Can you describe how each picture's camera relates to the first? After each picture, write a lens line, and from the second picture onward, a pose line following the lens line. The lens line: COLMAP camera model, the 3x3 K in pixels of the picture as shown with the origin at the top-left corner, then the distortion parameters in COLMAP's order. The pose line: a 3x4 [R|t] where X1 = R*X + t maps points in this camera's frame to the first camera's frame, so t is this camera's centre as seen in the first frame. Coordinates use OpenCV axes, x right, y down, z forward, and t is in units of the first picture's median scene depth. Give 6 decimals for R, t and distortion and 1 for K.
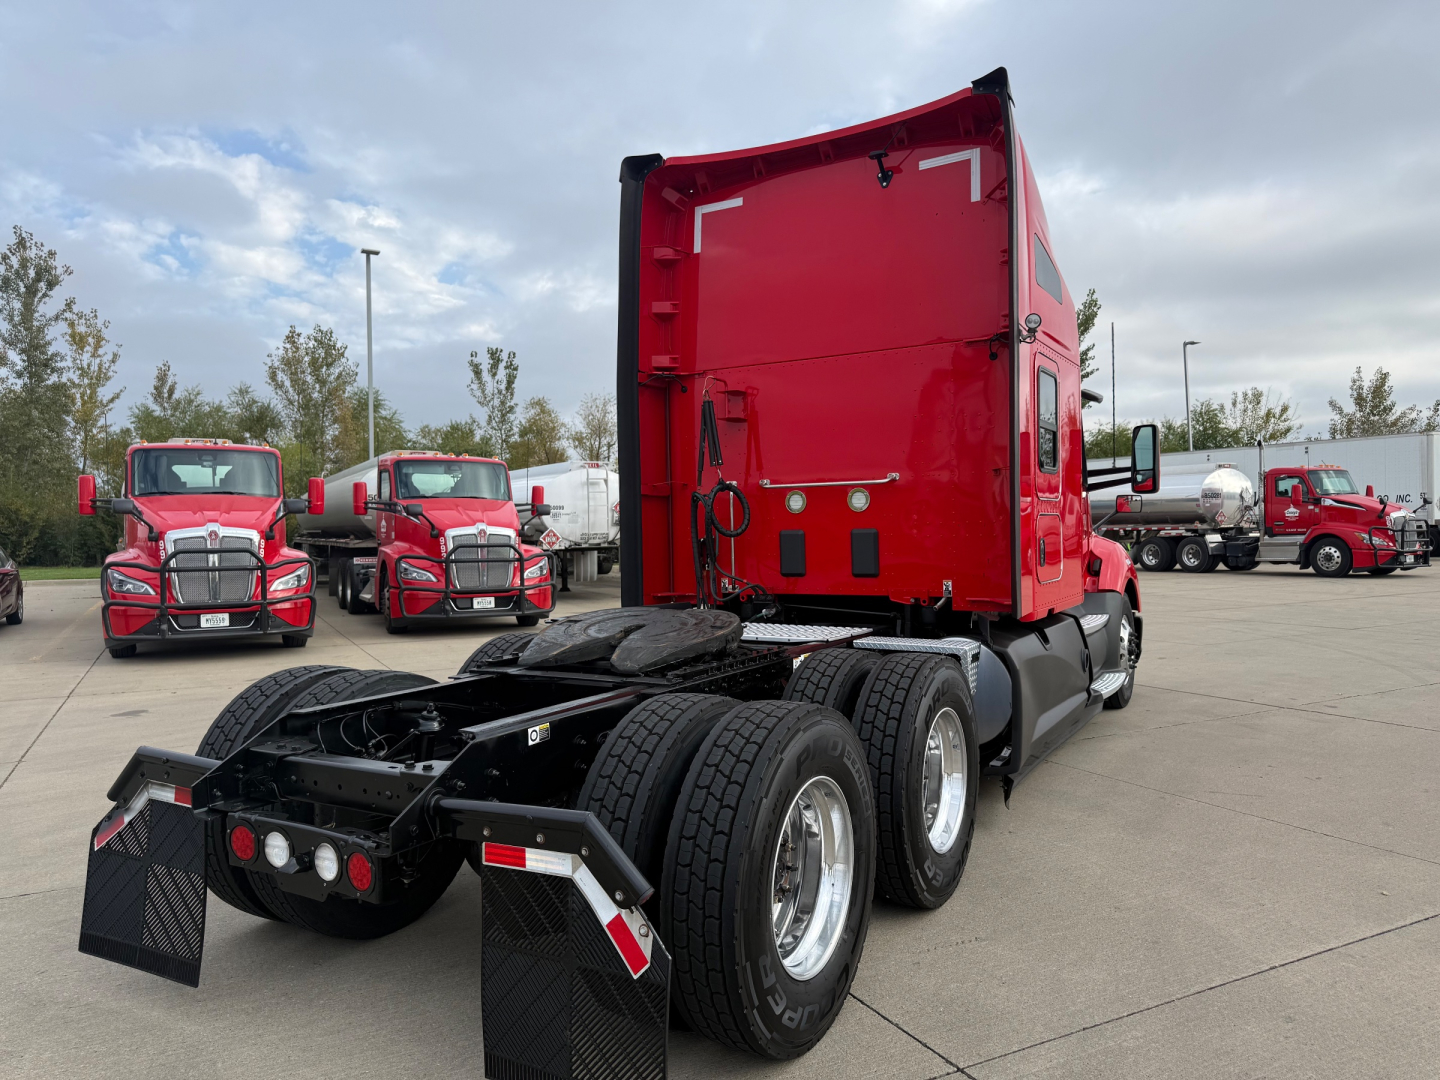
lens RADIAL K [[1062.4, 0, 724.3], [0, 1062.4, 538.4], [0, 0, 1]] dist [0.077204, -0.070742]
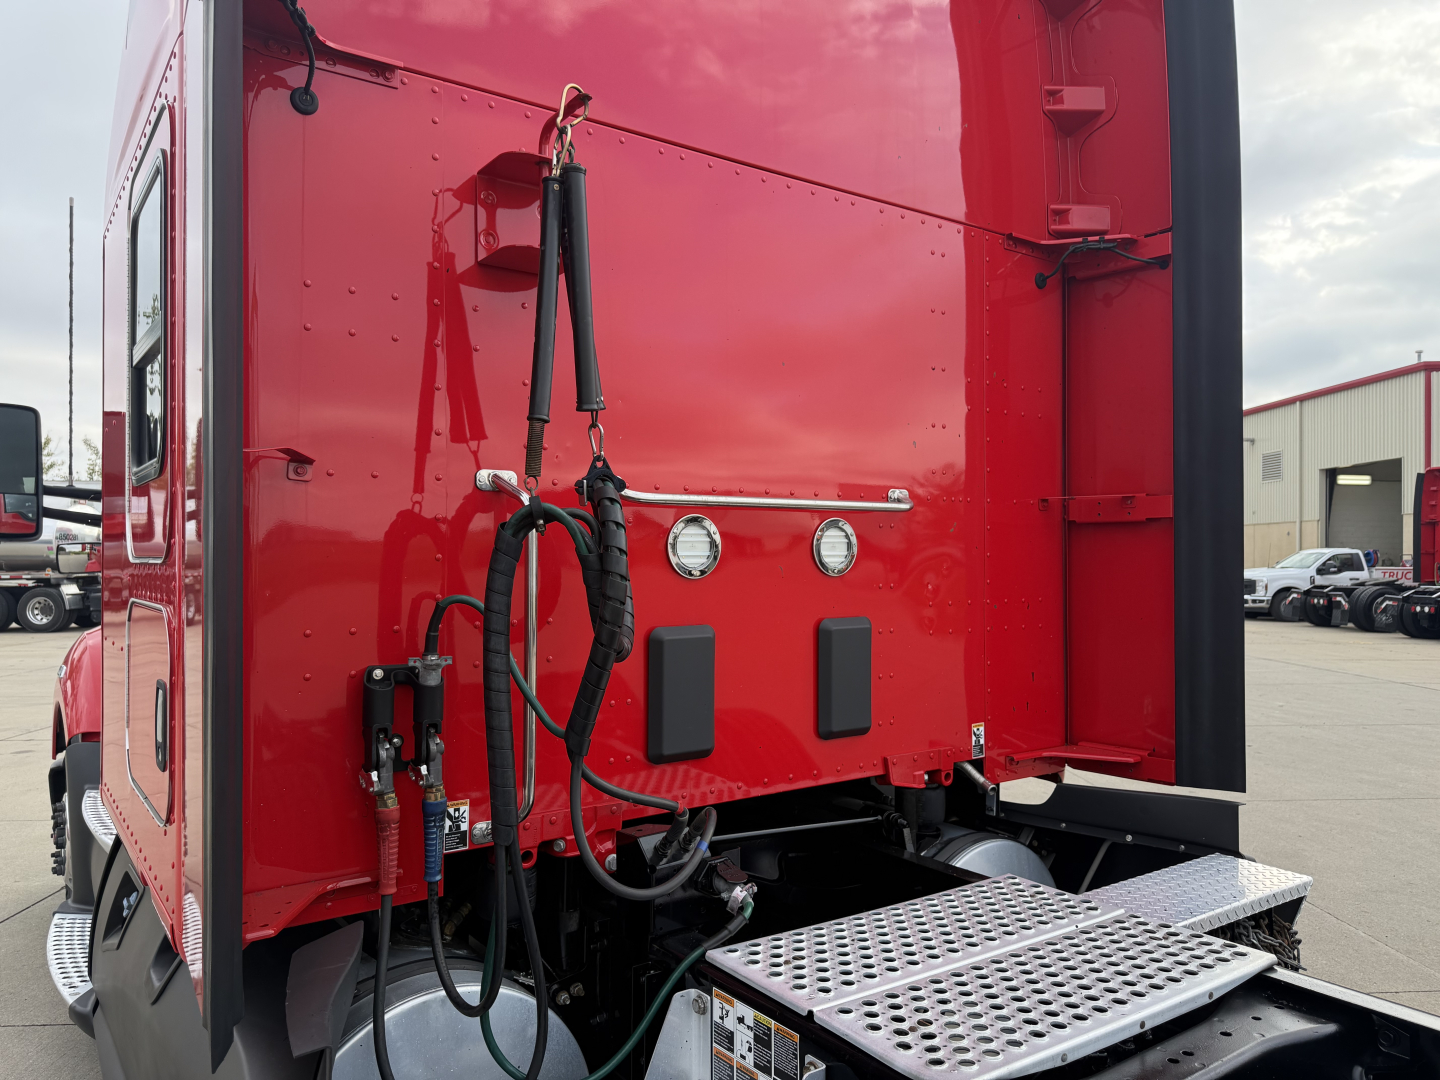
lens RADIAL K [[1015.0, 0, 715.8], [0, 1015.0, 556.8], [0, 0, 1]] dist [-0.038535, 0.002481]
pose [[0.367788, 0.018944, 0.929717, -0.111081], [0.002921, 0.999764, -0.021526, -0.010963], [-0.929905, 0.010633, 0.367646, 0.410159]]
